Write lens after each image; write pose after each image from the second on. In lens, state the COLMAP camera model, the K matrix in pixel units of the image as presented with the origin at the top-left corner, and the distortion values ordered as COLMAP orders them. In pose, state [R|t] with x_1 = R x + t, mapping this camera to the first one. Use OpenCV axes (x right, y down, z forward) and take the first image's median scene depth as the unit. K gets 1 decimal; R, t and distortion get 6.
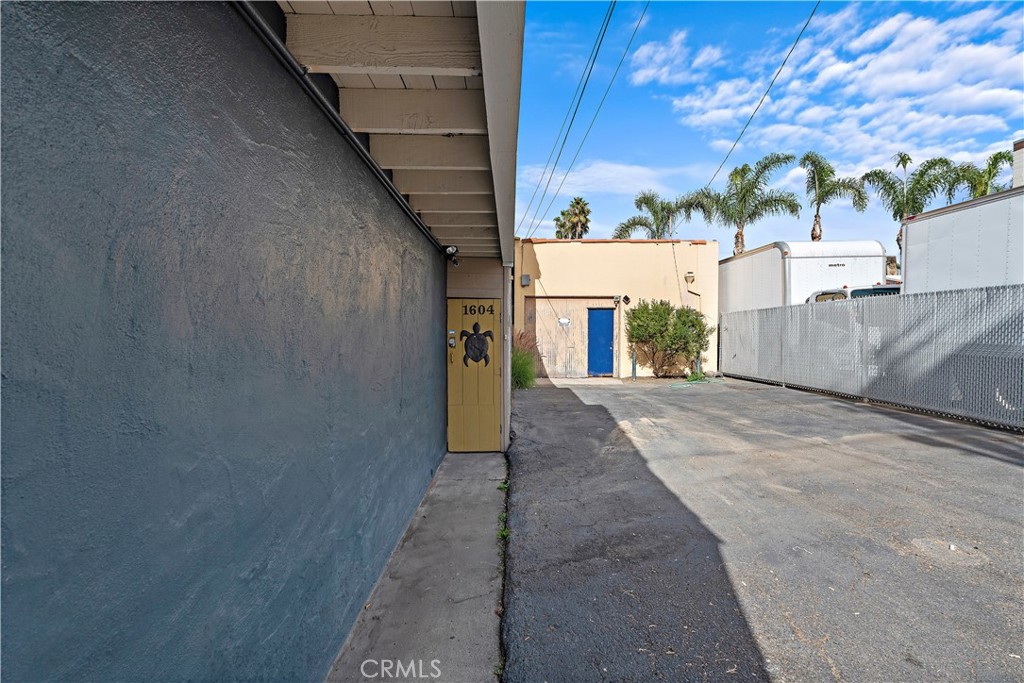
lens RADIAL K [[459.0, 0, 512.0], [0, 459.0, 341.5], [0, 0, 1]] dist [0.009801, -0.000729]
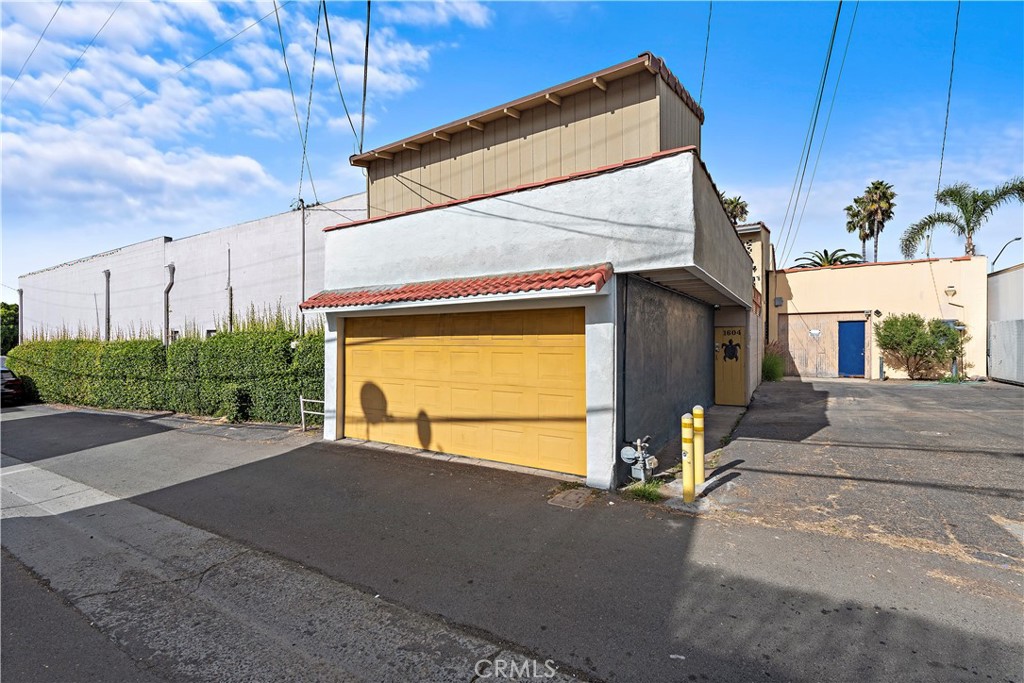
lens RADIAL K [[441.8, 0, 512.0], [0, 441.8, 341.5], [0, 0, 1]] dist [0.007544, -0.000017]
pose [[0.844345, -0.006592, -0.535759, 0.063556], [-0.000099, 0.999922, -0.012458, -0.003455], [0.535799, 0.010571, 0.844279, -0.476956]]
